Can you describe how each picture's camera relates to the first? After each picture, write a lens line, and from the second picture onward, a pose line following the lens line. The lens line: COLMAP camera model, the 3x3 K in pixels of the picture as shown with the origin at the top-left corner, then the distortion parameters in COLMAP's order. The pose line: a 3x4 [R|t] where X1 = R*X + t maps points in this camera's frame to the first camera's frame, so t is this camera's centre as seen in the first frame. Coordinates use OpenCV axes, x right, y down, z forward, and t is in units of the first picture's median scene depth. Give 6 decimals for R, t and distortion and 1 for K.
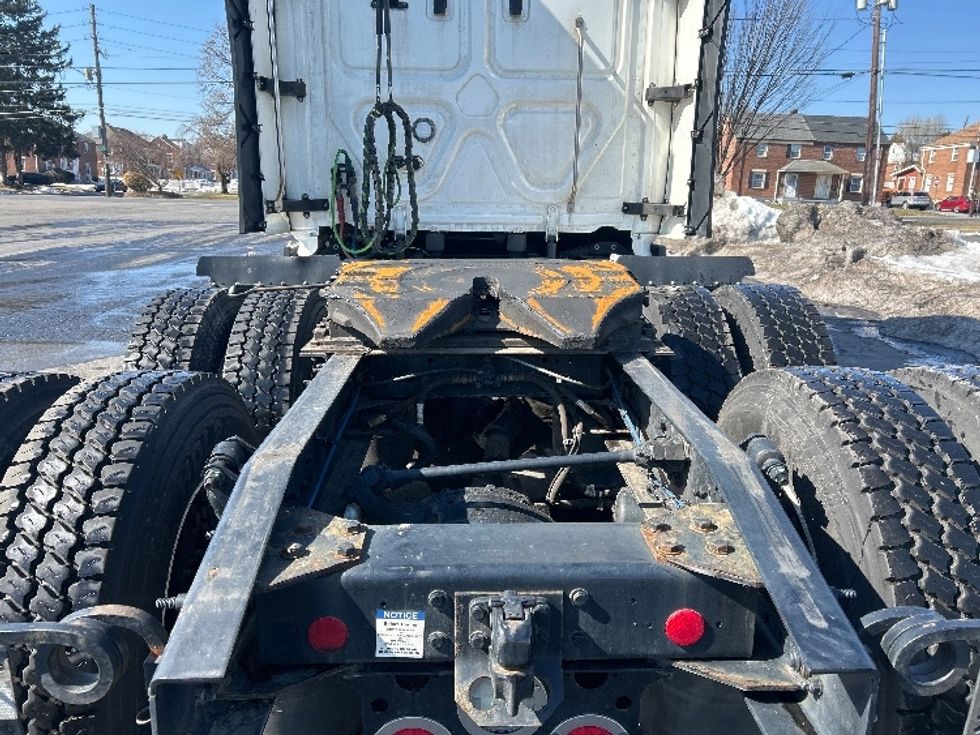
lens RADIAL K [[734.1, 0, 485.0], [0, 734.1, 371.1], [0, 0, 1]] dist [0.024641, -0.002818]
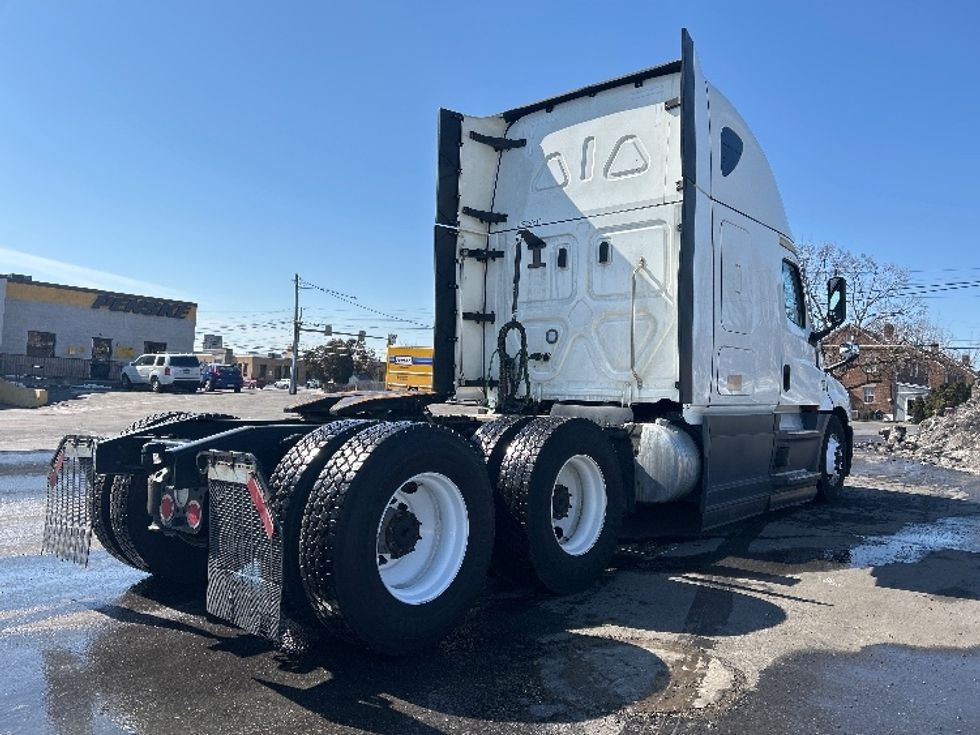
lens RADIAL K [[734.1, 0, 486.6], [0, 734.1, 367.7], [0, 0, 1]] dist [0.024641, -0.002818]
pose [[0.729318, -0.019766, -0.683889, 0.866370], [-0.184265, 0.956973, -0.224164, 0.107427], [0.658894, 0.289504, 0.694296, -0.142771]]
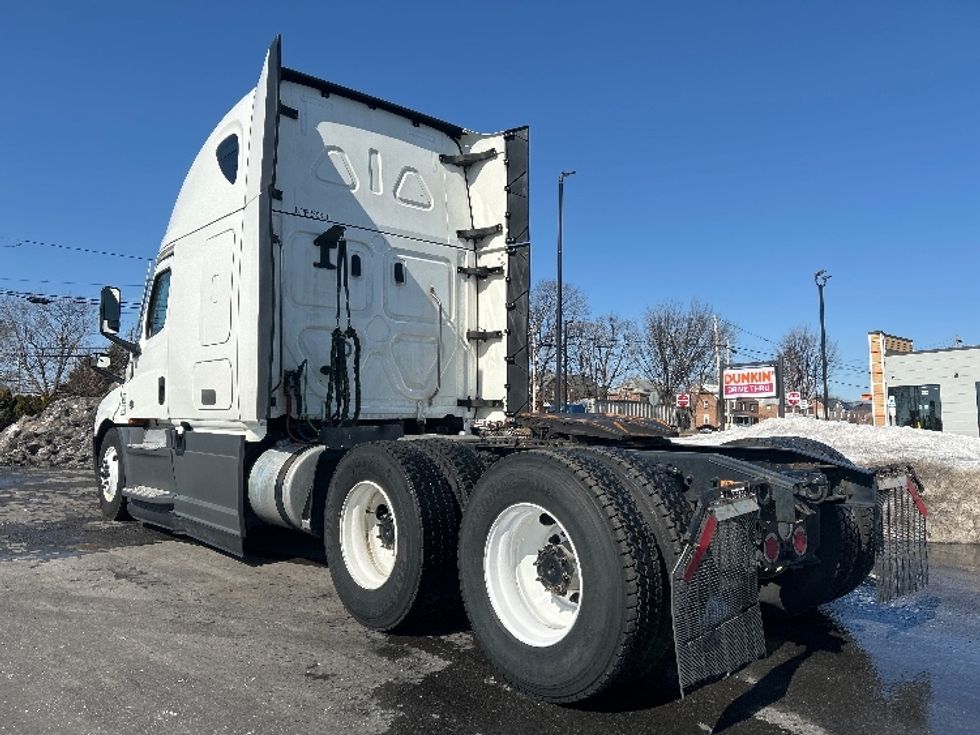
lens RADIAL K [[734.1, 0, 485.9], [0, 734.1, 368.2], [0, 0, 1]] dist [0.024641, -0.002818]
pose [[0.776093, 0.031041, 0.629854, -0.760913], [0.159742, 0.956536, -0.243971, 0.096193], [-0.610051, 0.289958, 0.737403, -0.195375]]
